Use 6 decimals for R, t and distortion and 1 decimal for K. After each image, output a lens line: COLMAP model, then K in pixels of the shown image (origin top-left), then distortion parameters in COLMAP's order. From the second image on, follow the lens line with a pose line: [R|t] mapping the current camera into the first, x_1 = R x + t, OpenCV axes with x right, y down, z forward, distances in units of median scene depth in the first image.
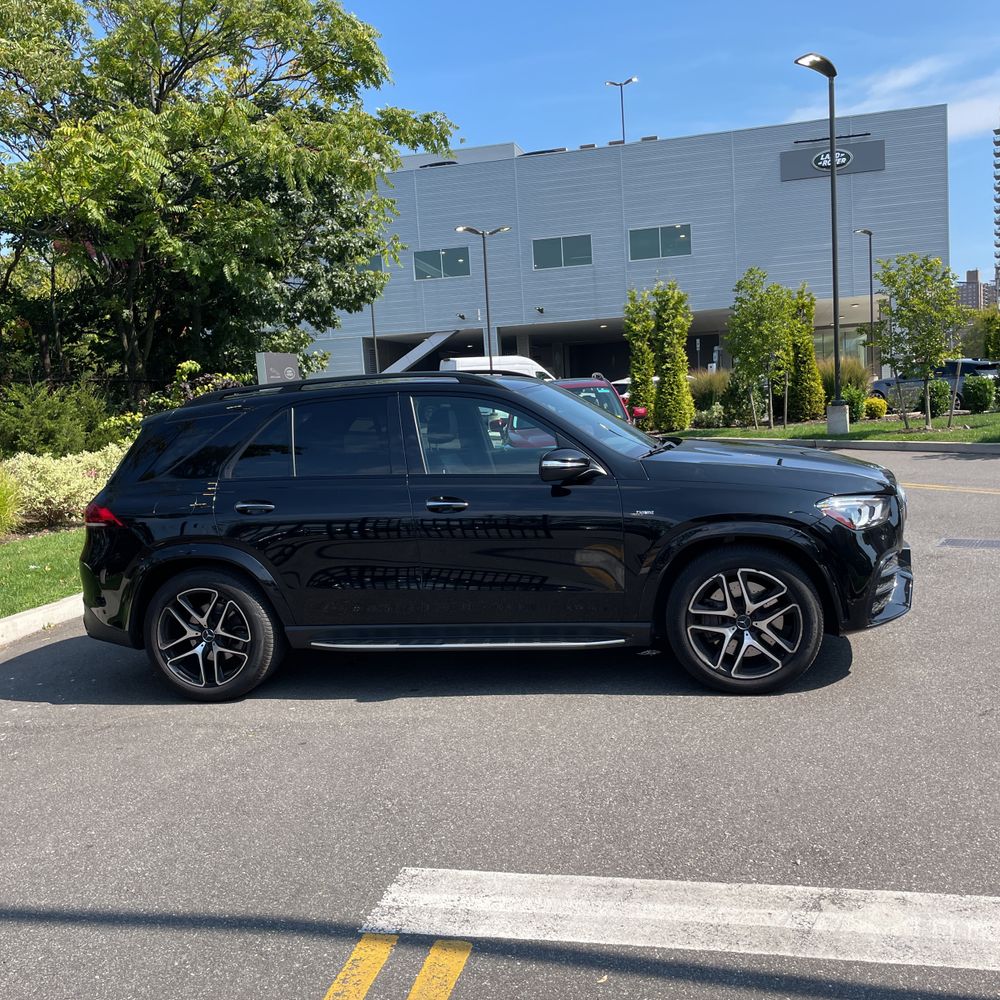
lens RADIAL K [[1005.6, 0, 517.1], [0, 1005.6, 513.2], [0, 0, 1]] dist [0.108954, -0.136270]
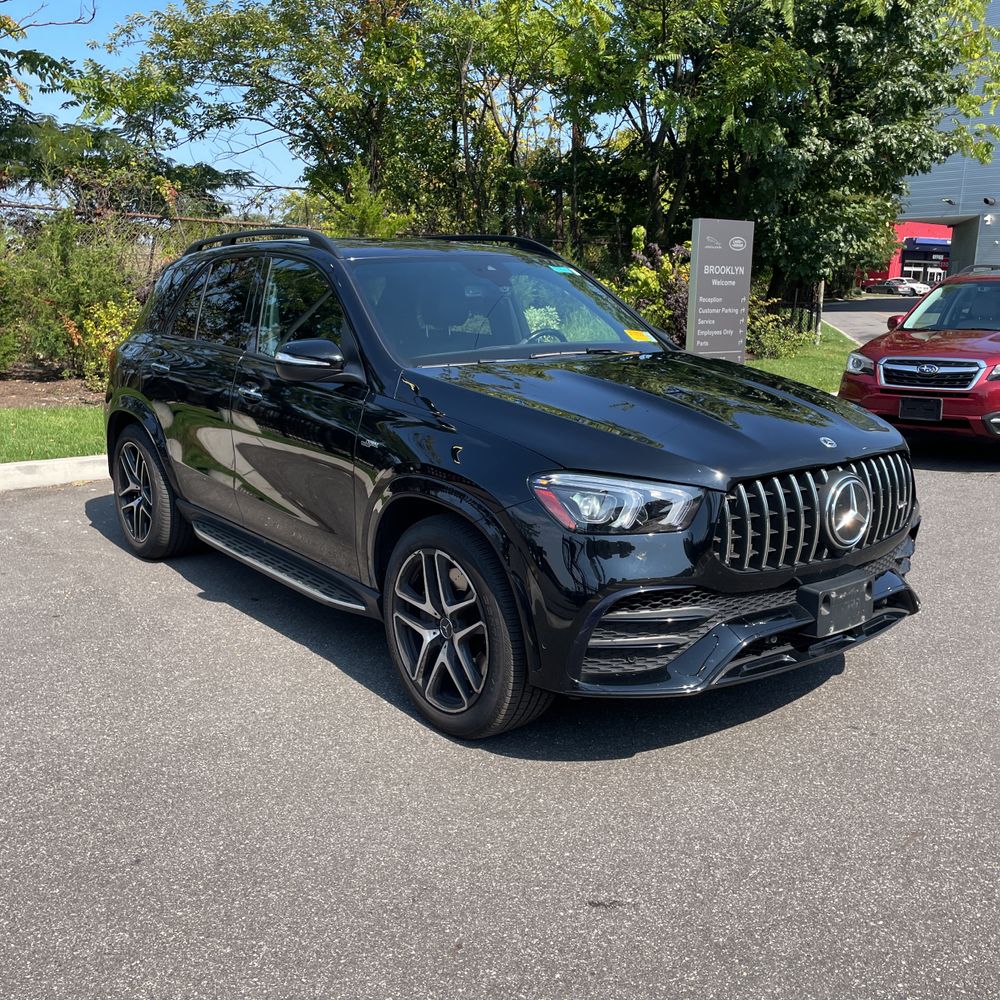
lens RADIAL K [[1005.6, 0, 517.1], [0, 1005.6, 513.2], [0, 0, 1]] dist [0.108954, -0.136270]
pose [[0.765055, 0.218052, -0.605925, 0.425730], [-0.144458, 0.975060, 0.168495, -0.056922], [0.627553, -0.041377, 0.777473, 0.333784]]
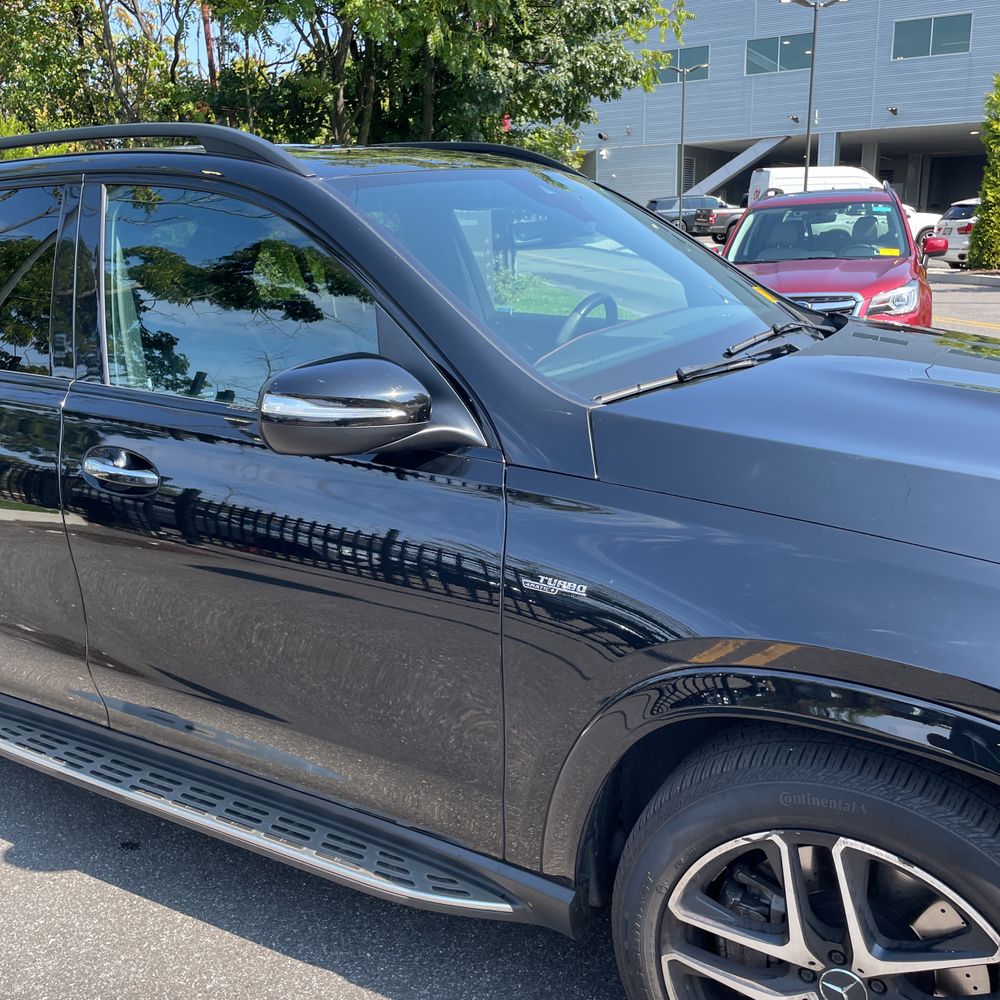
lens RADIAL K [[1013.2, 0, 512.4], [0, 1013.2, 501.9], [0, 0, 1]] dist [0.078158, -0.108716]
pose [[0.945743, 0.121300, -0.301423, 0.134240], [-0.071707, 0.982746, 0.170495, -0.051958], [0.316903, -0.139631, 0.938124, 0.460227]]
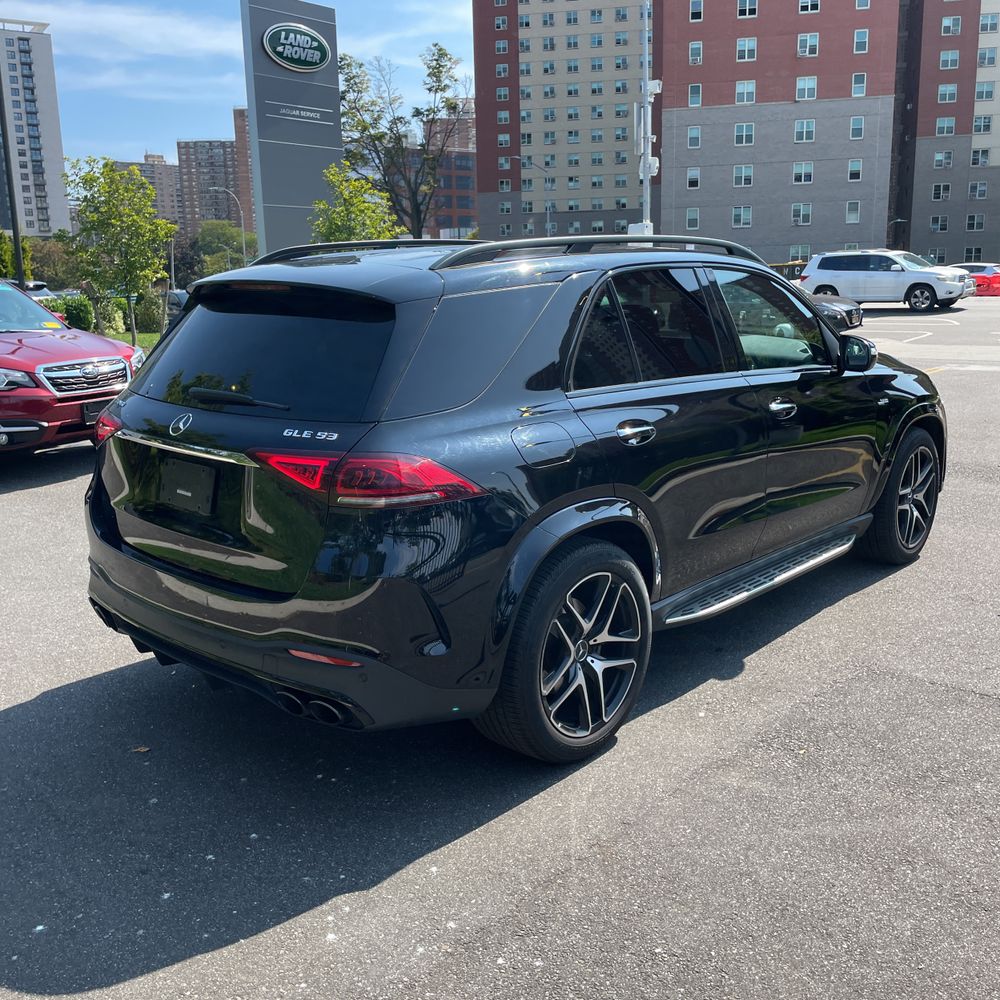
lens RADIAL K [[989.9, 0, 477.2], [0, 989.9, 497.6], [0, 0, 1]] dist [0.084519, -0.133668]
pose [[0.531965, -0.136230, 0.835736, -0.600161], [0.095390, 0.990332, 0.100712, -0.026293], [-0.841376, 0.026146, 0.539817, 0.534001]]
